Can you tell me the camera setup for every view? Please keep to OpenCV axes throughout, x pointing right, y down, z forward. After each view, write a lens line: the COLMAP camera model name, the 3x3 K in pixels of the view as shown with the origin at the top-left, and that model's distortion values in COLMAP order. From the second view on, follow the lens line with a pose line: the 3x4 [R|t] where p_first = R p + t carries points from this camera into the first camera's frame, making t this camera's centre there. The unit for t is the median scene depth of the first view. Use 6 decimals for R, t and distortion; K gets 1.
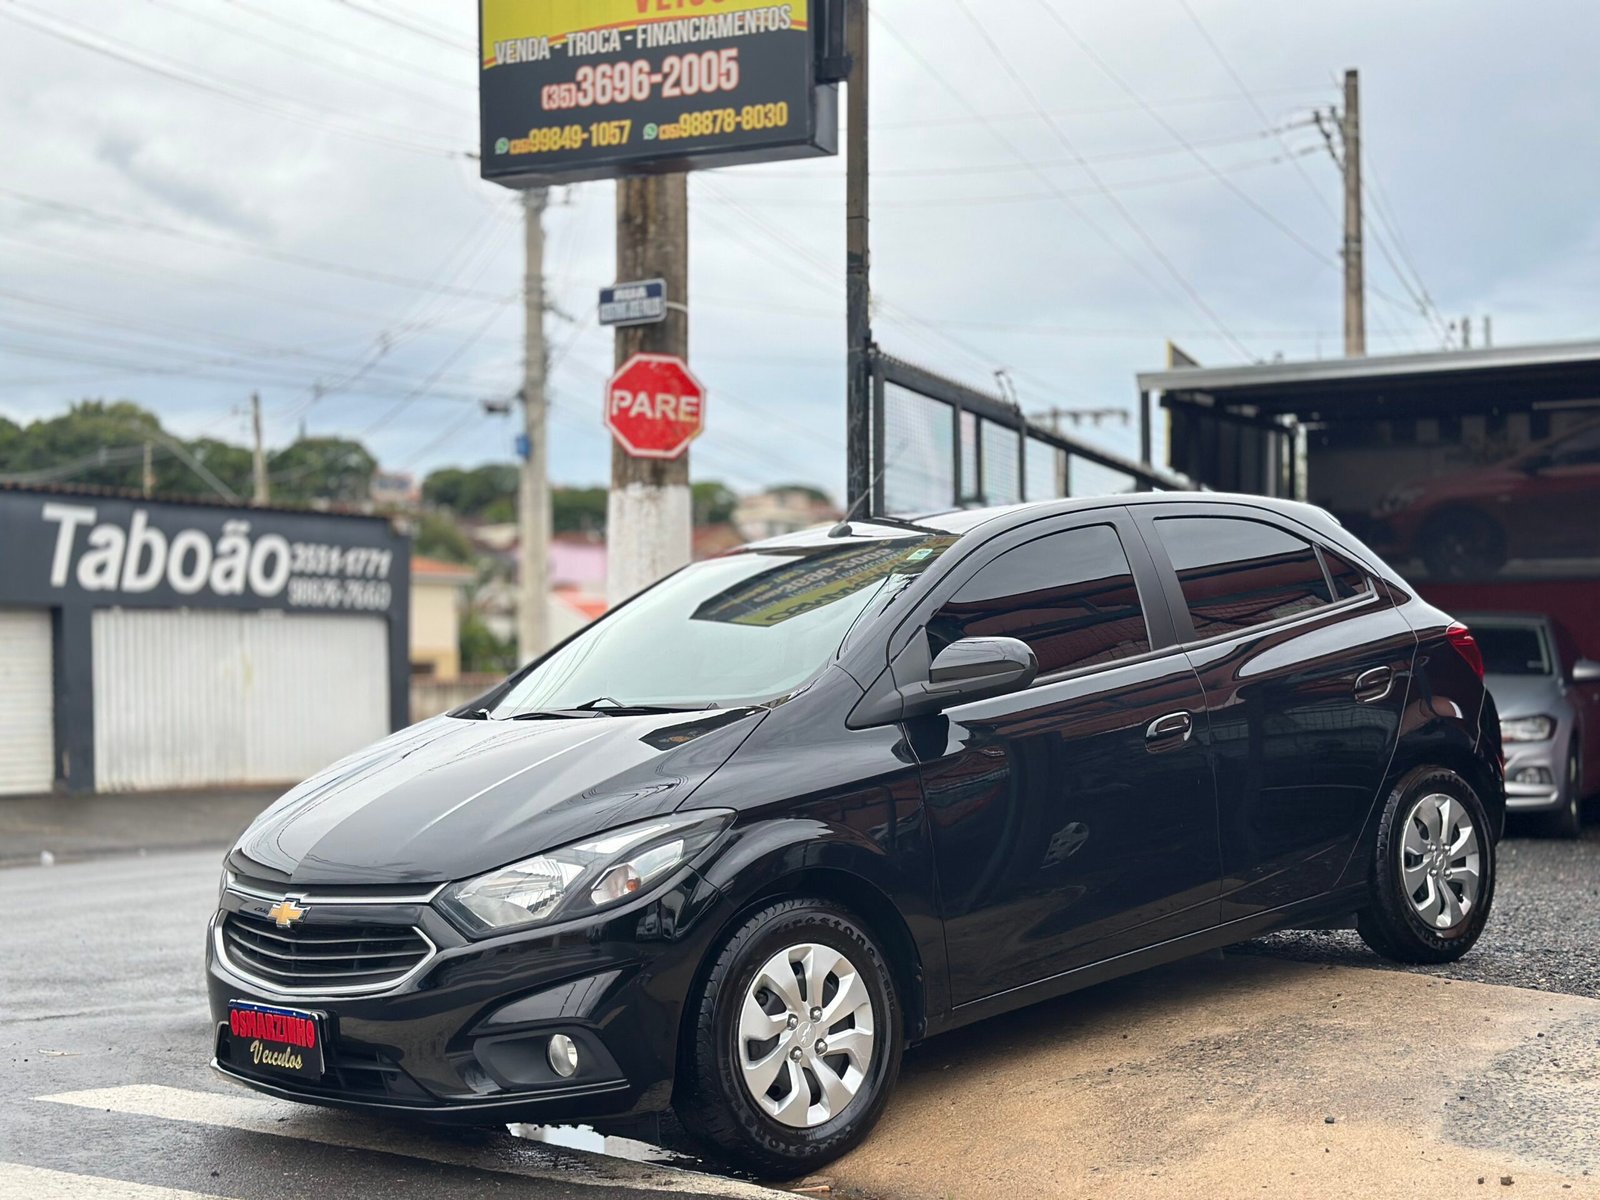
lens RADIAL K [[2243.7, 0, 798.8], [0, 2243.7, 601.5], [0, 0, 1]] dist [0.190584, -0.405875]
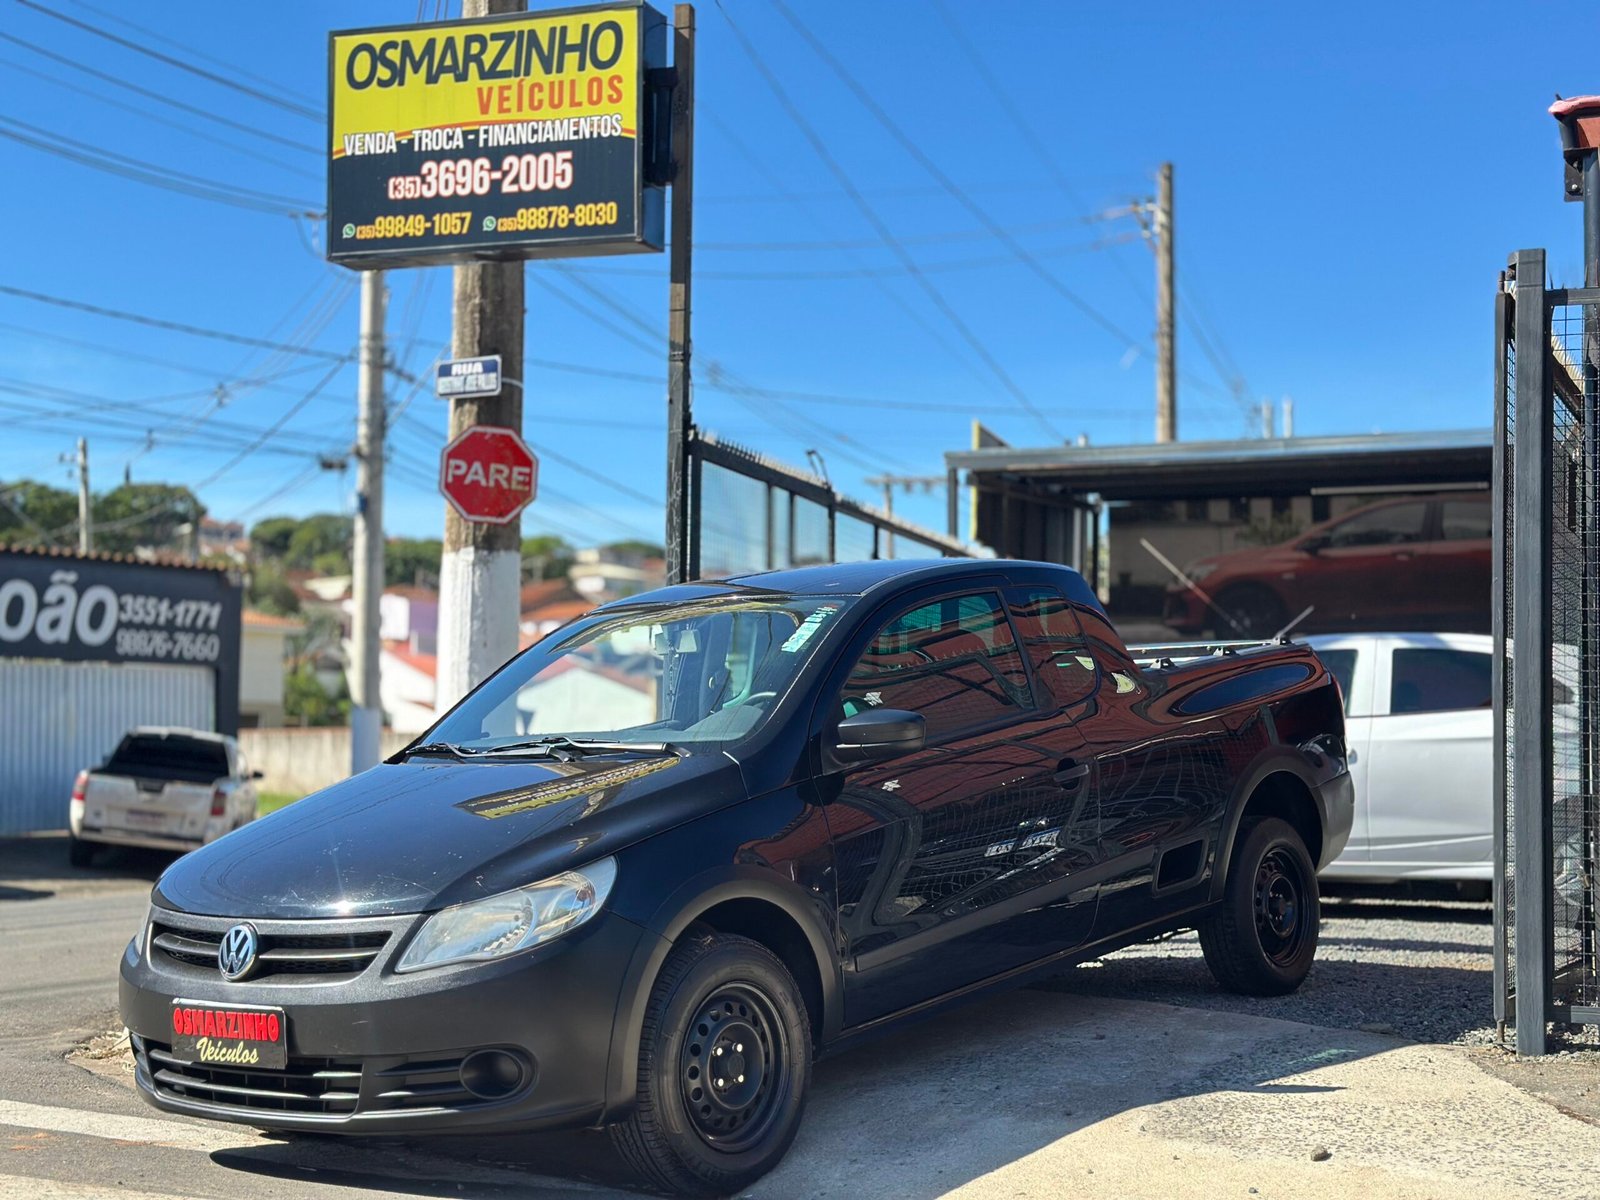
lens RADIAL K [[2244.8, 0, 805.9], [0, 2244.8, 597.7], [0, 0, 1]] dist [0.207643, -0.493992]
pose [[0.996969, 0.019970, 0.075189, 0.006038], [-0.017849, 0.999427, -0.028775, -0.001242], [-0.075720, 0.027346, 0.996754, -0.070165]]
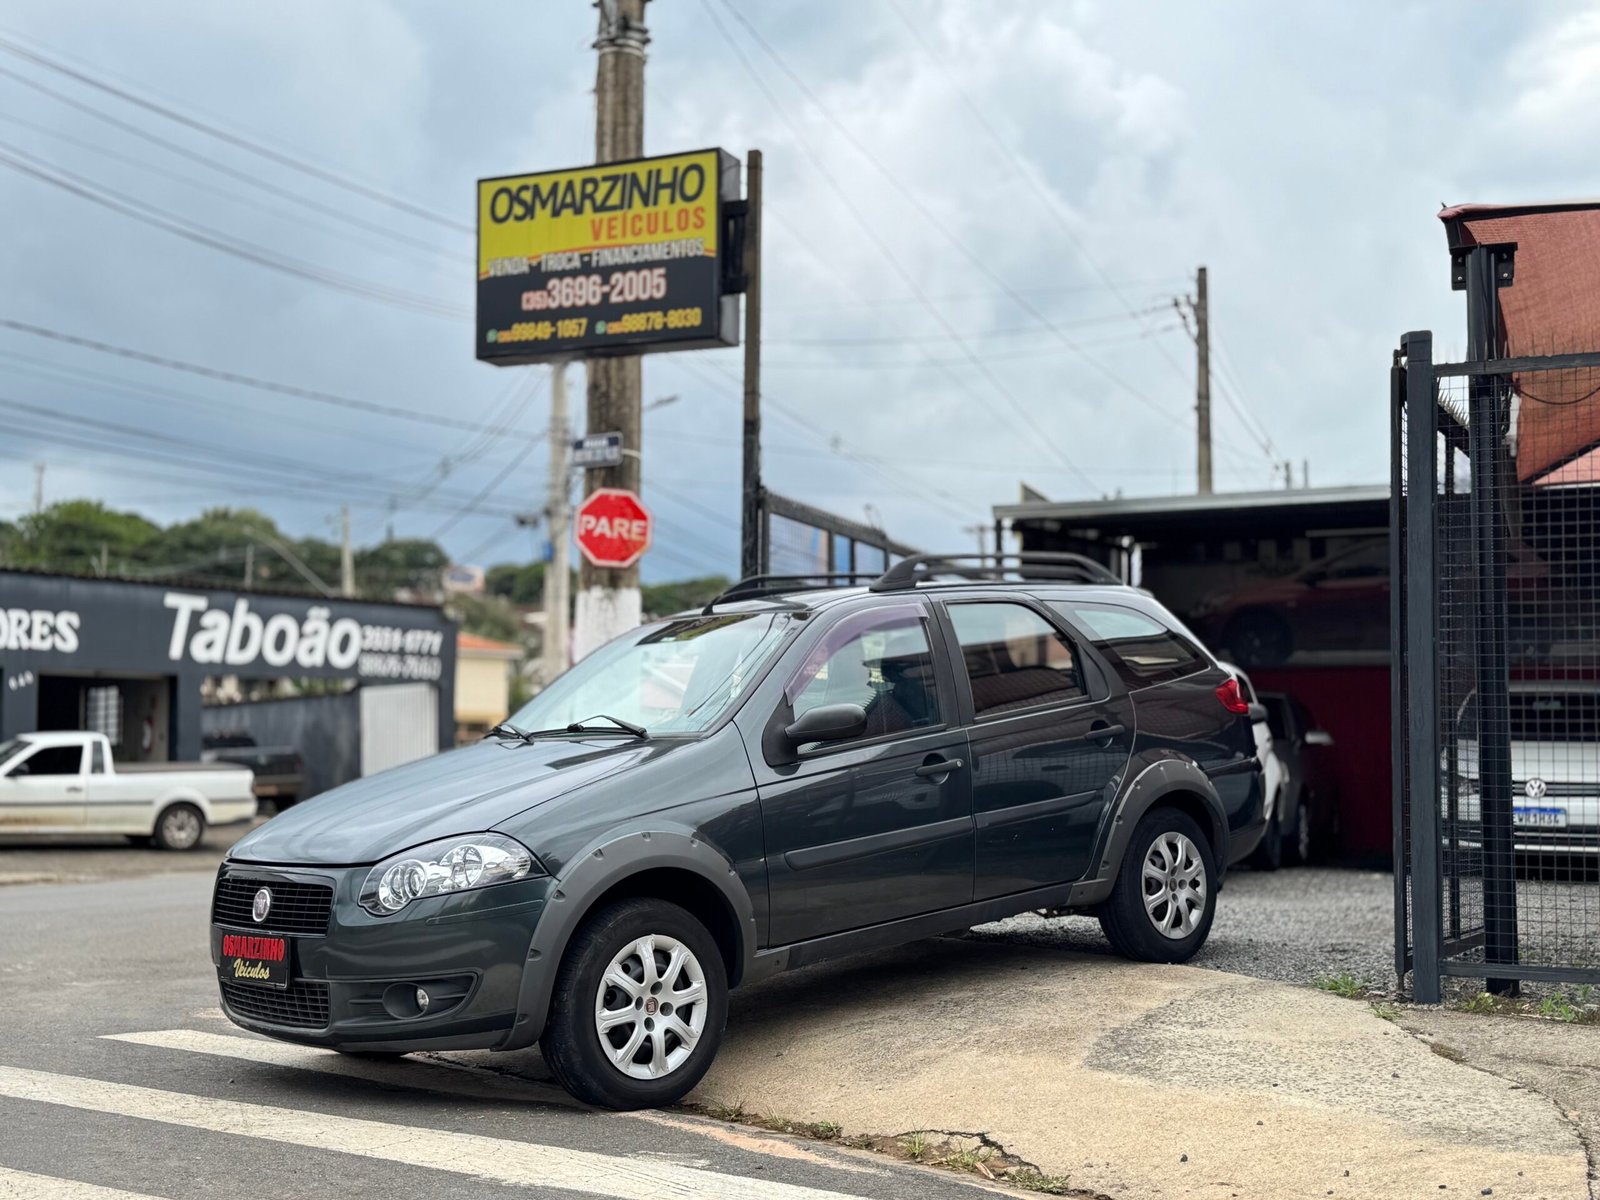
lens RADIAL K [[1816.4, 0, 794.3], [0, 1816.4, 588.1], [0, 0, 1]] dist [0.193469, -0.431109]
pose [[0.999931, 0.011637, 0.001381, 0.042730], [-0.011557, 0.998777, -0.048063, -0.001535], [-0.001939, 0.048044, 0.998843, -0.068244]]
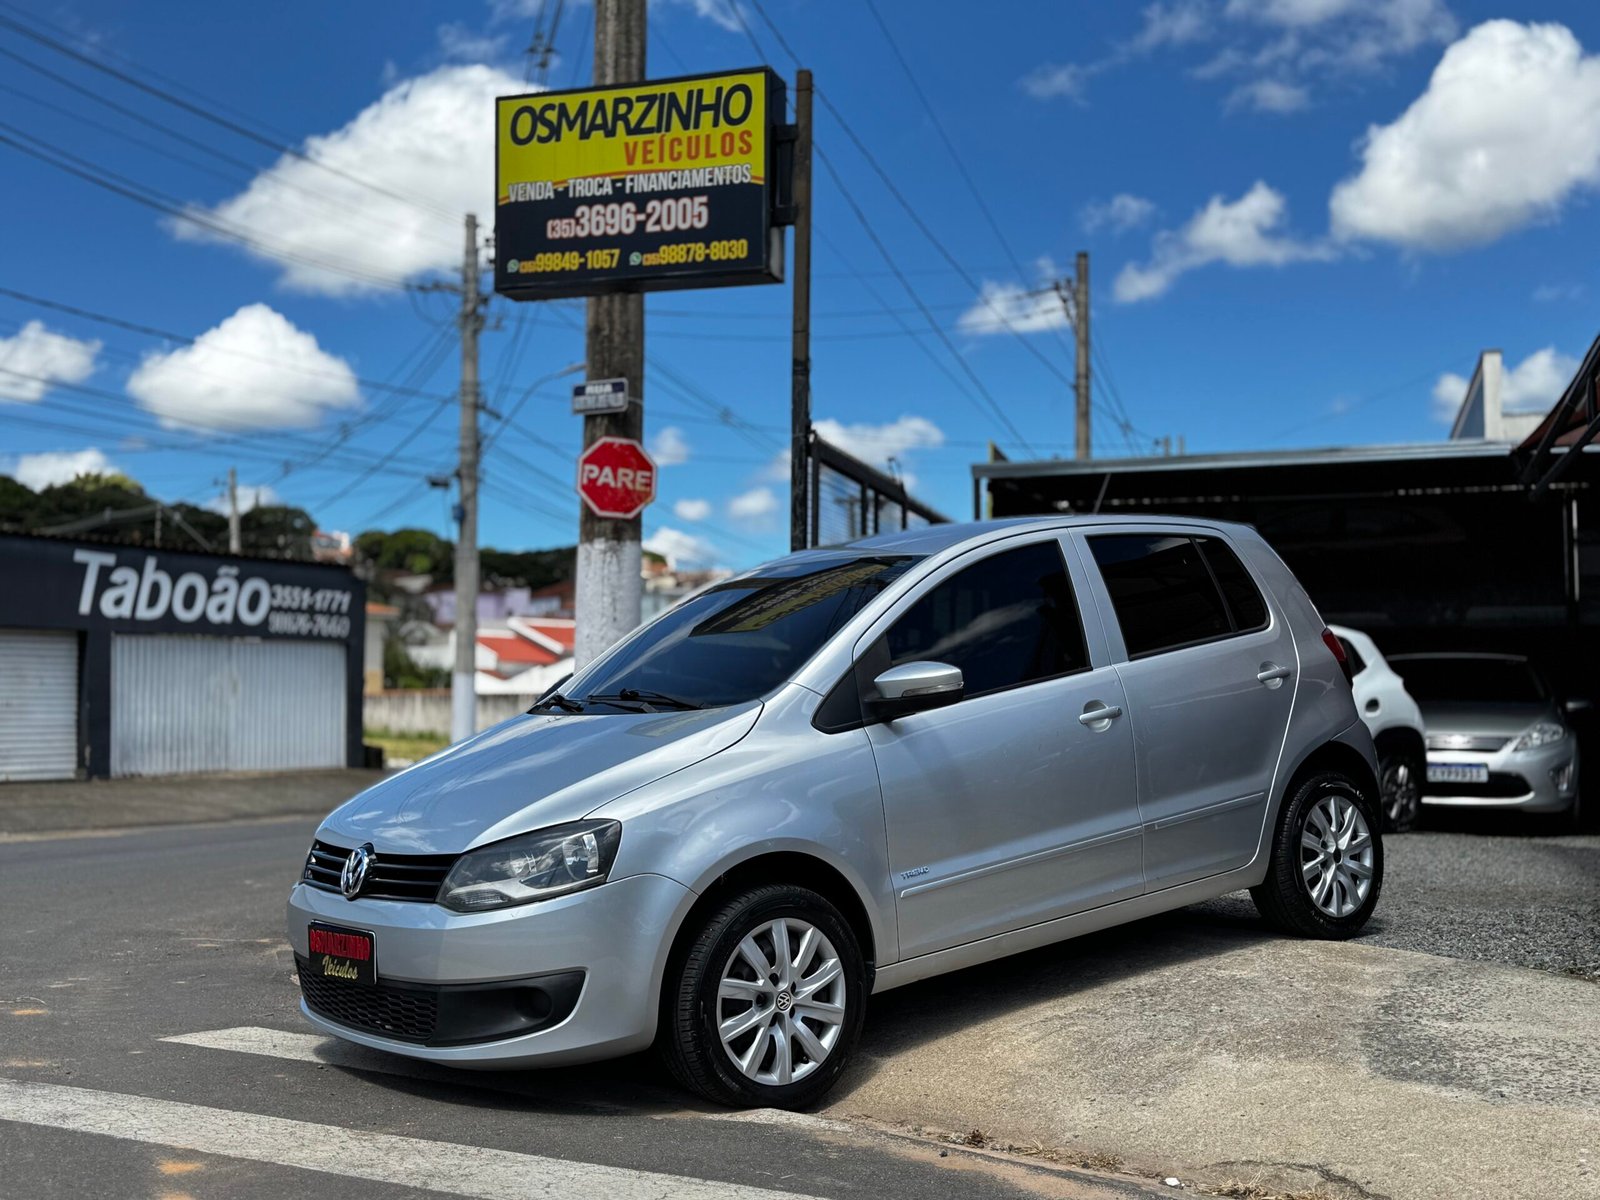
lens RADIAL K [[1678.6, 0, 800.7], [0, 1678.6, 600.2], [0, 0, 1]] dist [0.184933, -0.417864]
pose [[0.995252, 0.019366, 0.095381, -0.051658], [-0.017108, 0.999555, -0.024437, 0.003760], [-0.095812, 0.022690, 0.995141, 0.046670]]
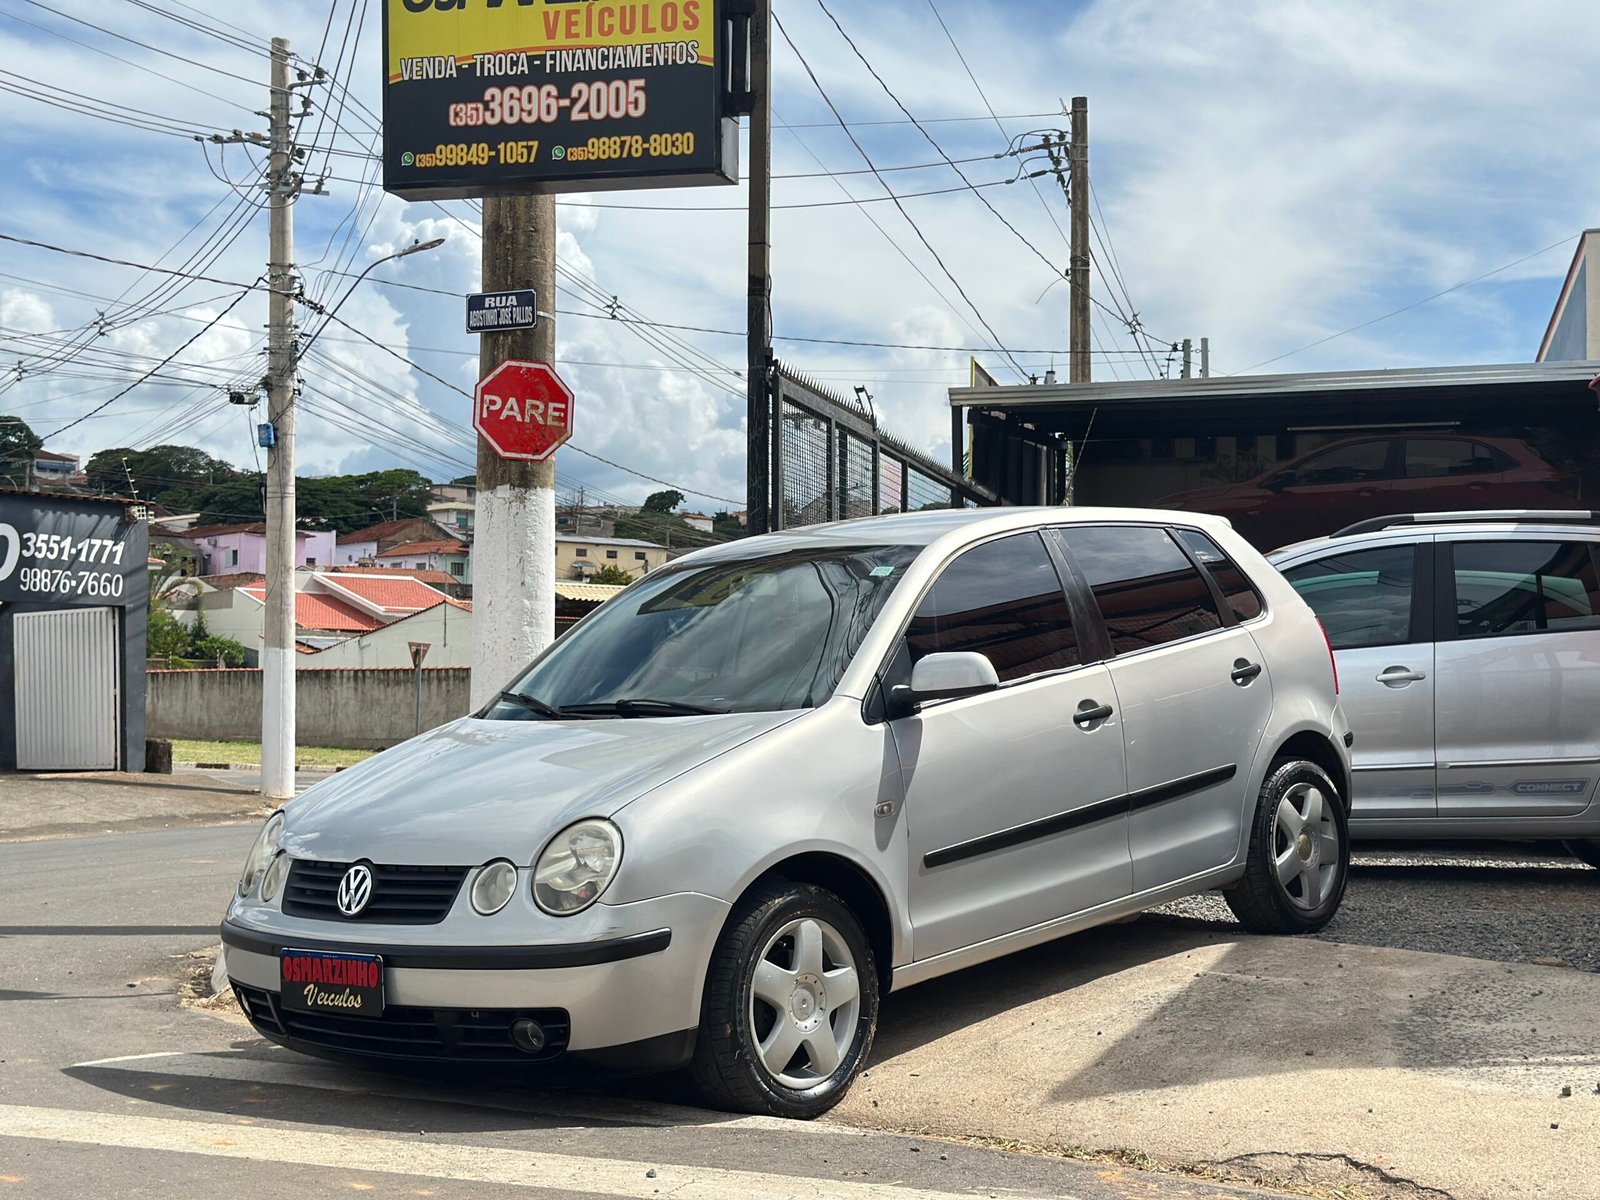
lens RADIAL K [[2242.7, 0, 815.4], [0, 2242.7, 601.9], [0, 0, 1]] dist [0.240154, -0.634934]
pose [[0.989127, 0.013789, 0.146418, -0.084687], [-0.014044, 0.999901, 0.000704, -0.001188], [-0.146394, -0.002752, 0.989223, -0.052431]]
